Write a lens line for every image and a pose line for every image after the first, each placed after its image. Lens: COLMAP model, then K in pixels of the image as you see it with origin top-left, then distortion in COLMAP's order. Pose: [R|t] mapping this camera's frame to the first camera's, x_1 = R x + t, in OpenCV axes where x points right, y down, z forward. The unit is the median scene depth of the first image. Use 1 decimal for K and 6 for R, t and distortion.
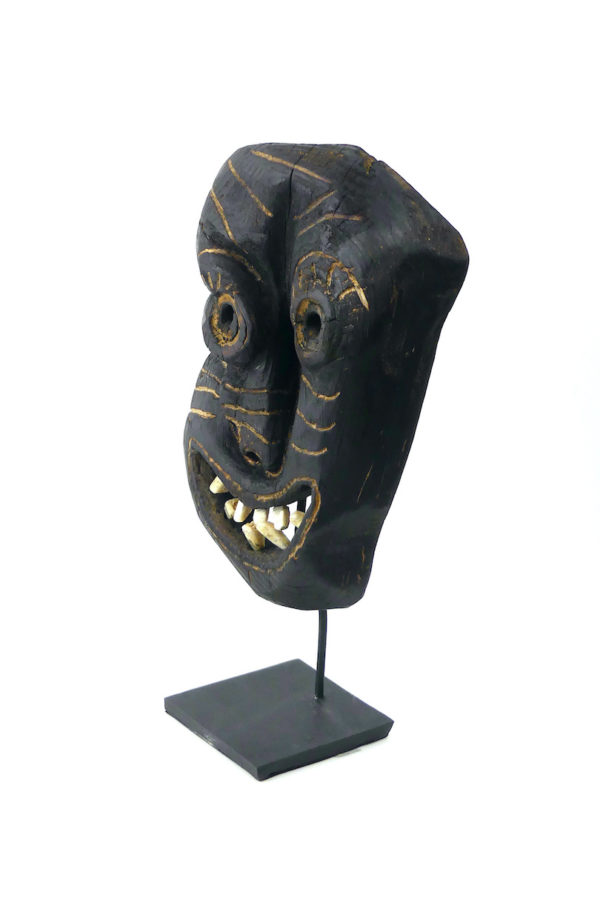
lens RADIAL K [[1811.0, 0, 299.1], [0, 1811.0, 451.2], [0, 0, 1]] dist [-0.119817, 0.000000]
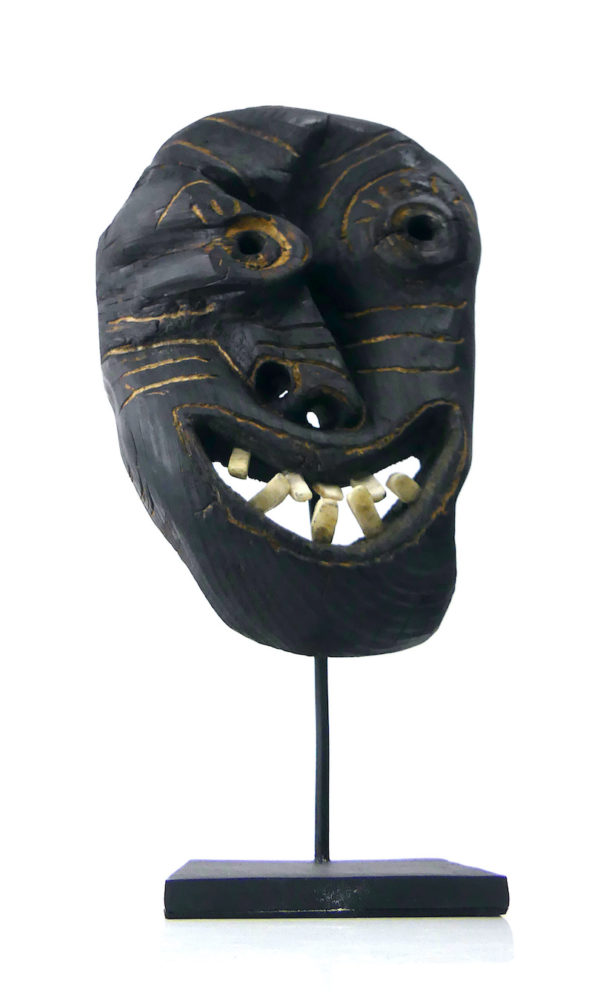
lens RADIAL K [[891.9, 0, 296.5], [0, 891.9, 415.9], [0, 0, 1]] dist [-0.029976, 0.011028]
pose [[0.539322, 0.308496, 0.783557, -0.315332], [0.306455, 0.794777, -0.523847, 0.194033], [-0.784357, 0.522647, 0.334101, 0.938156]]
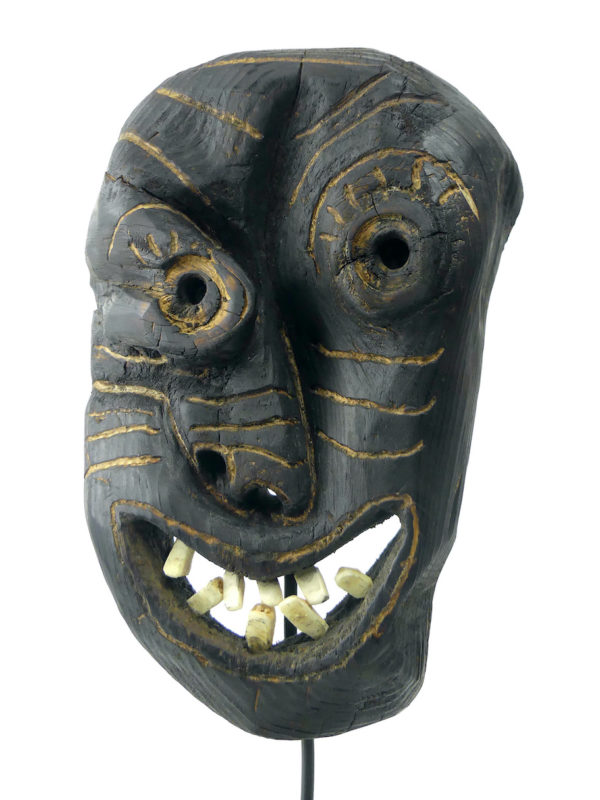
lens RADIAL K [[948.6, 0, 313.5], [0, 948.6, 360.8], [0, 0, 1]] dist [-0.030160, 0.000000]
pose [[0.817847, -0.008030, 0.575380, -0.213445], [0.202639, 0.939872, -0.274915, 0.056782], [-0.538576, 0.341433, 0.770298, 0.748047]]
